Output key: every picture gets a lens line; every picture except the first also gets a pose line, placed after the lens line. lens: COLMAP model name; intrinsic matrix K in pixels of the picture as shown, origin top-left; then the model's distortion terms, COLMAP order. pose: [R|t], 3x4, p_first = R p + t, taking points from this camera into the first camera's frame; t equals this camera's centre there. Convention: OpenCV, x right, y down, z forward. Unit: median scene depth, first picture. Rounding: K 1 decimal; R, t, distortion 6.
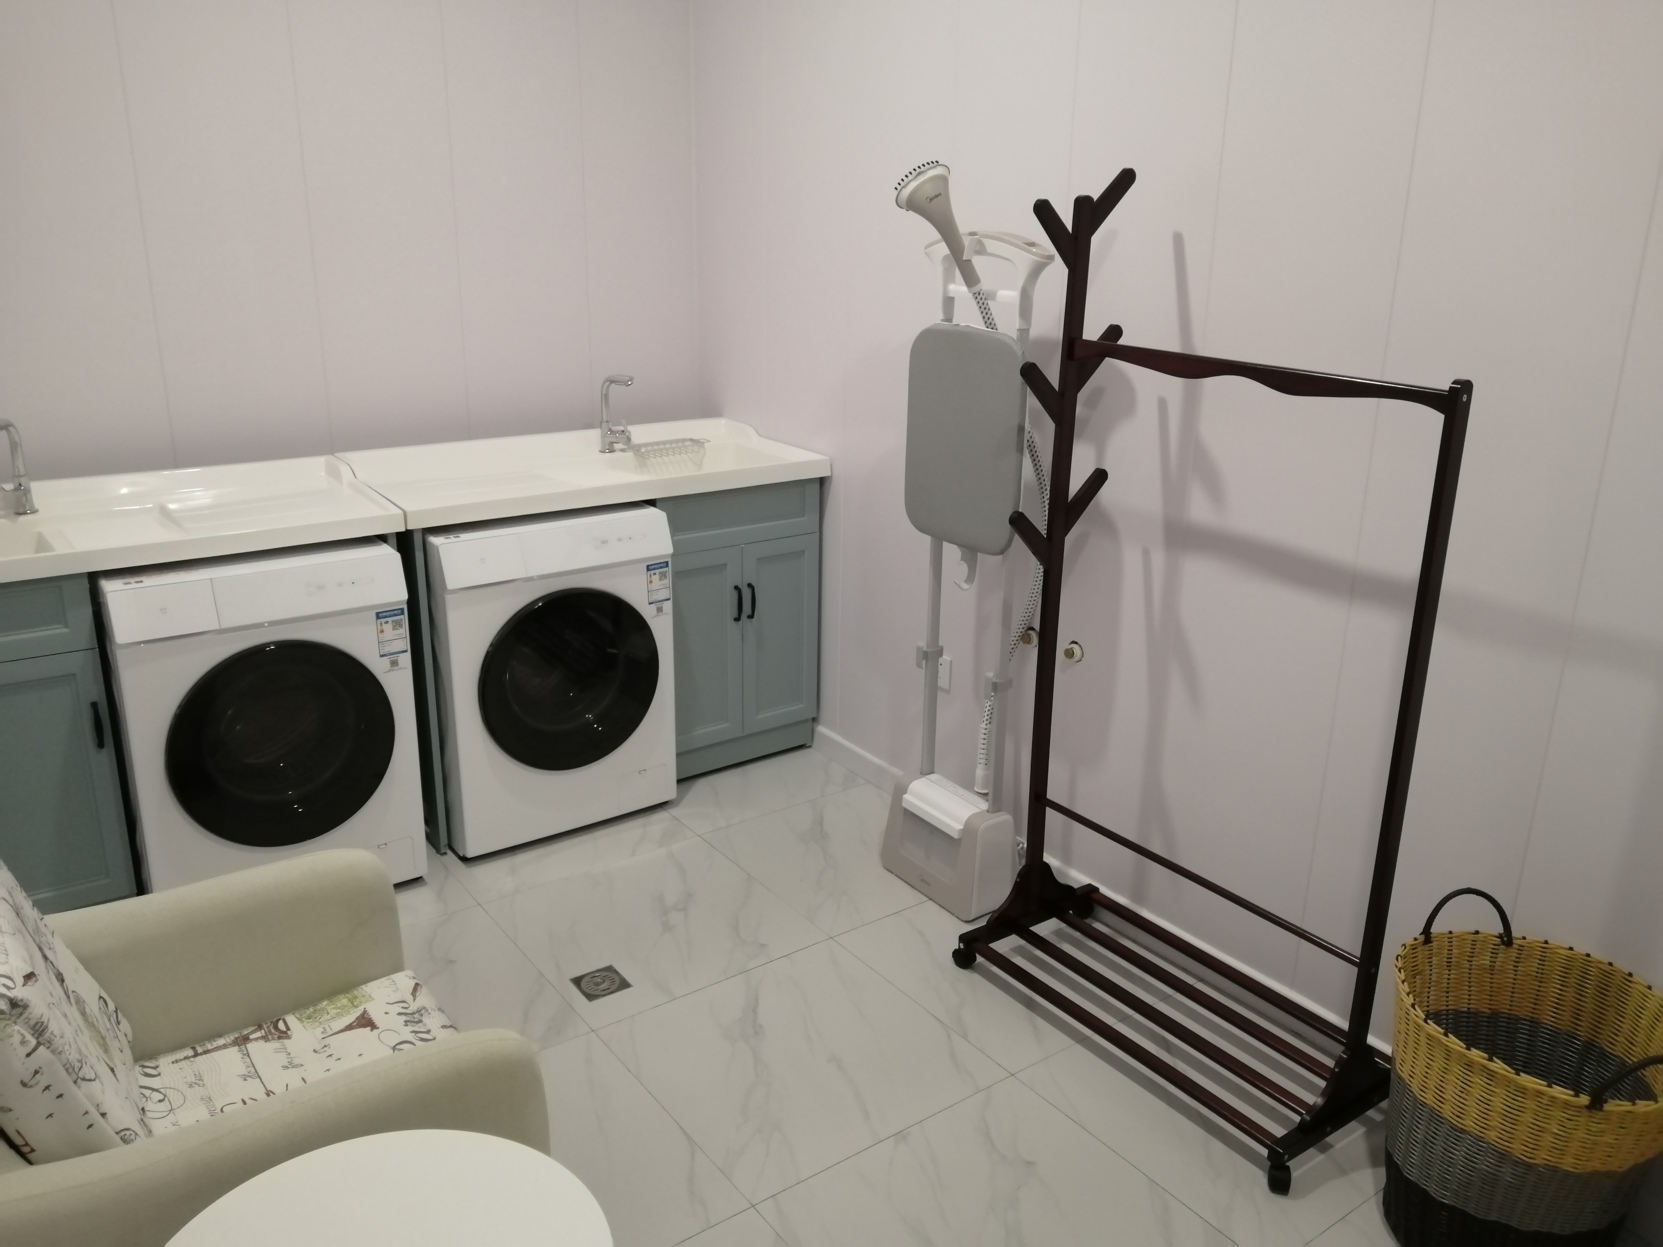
lens RADIAL K [[1310.0, 0, 831.5], [0, 1310.0, 623.5], [0, 0, 1]] dist [0.042393, -0.103734]
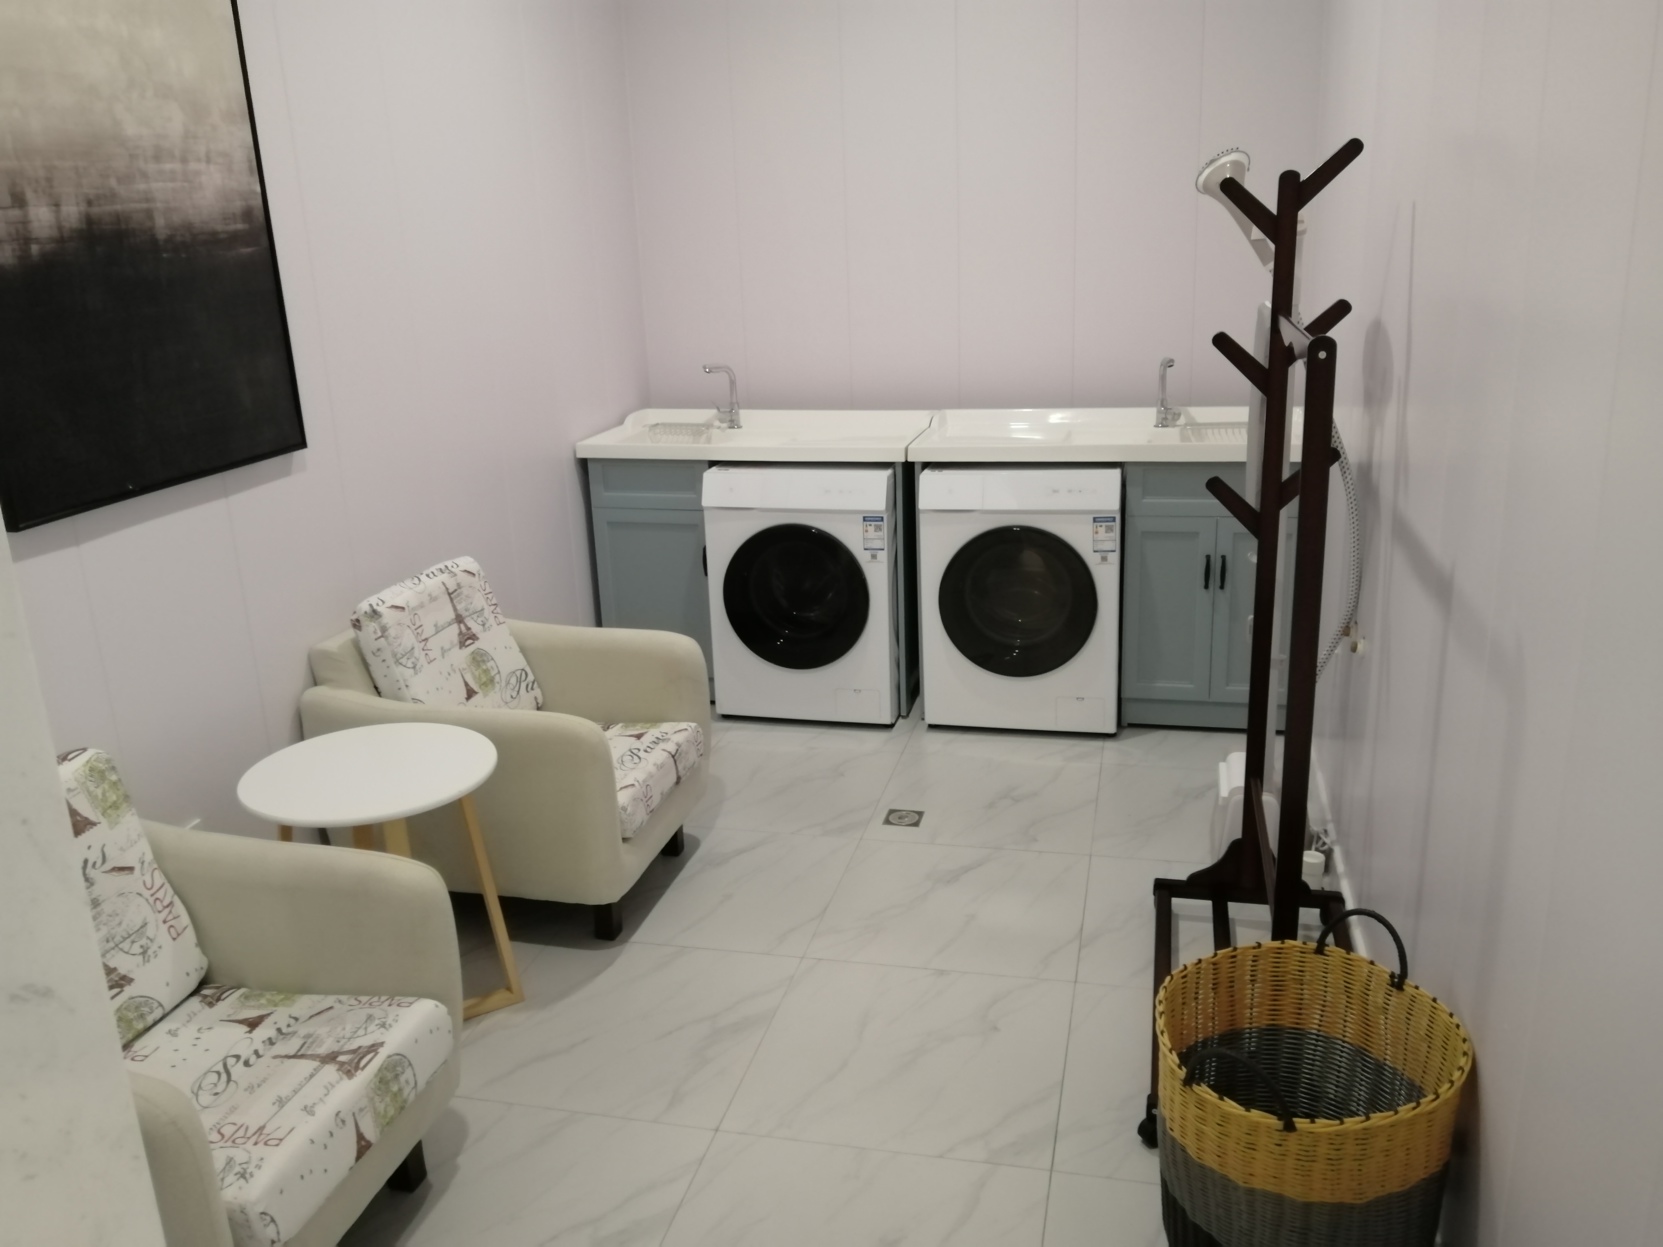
lens RADIAL K [[1310.0, 0, 831.5], [0, 1310.0, 623.5], [0, 0, 1]] dist [0.042393, -0.103734]
pose [[0.639232, 0.178505, -0.748010, 0.635236], [-0.193081, 0.978783, 0.068574, 0.013335], [0.744380, 0.100592, 0.660136, 0.080230]]
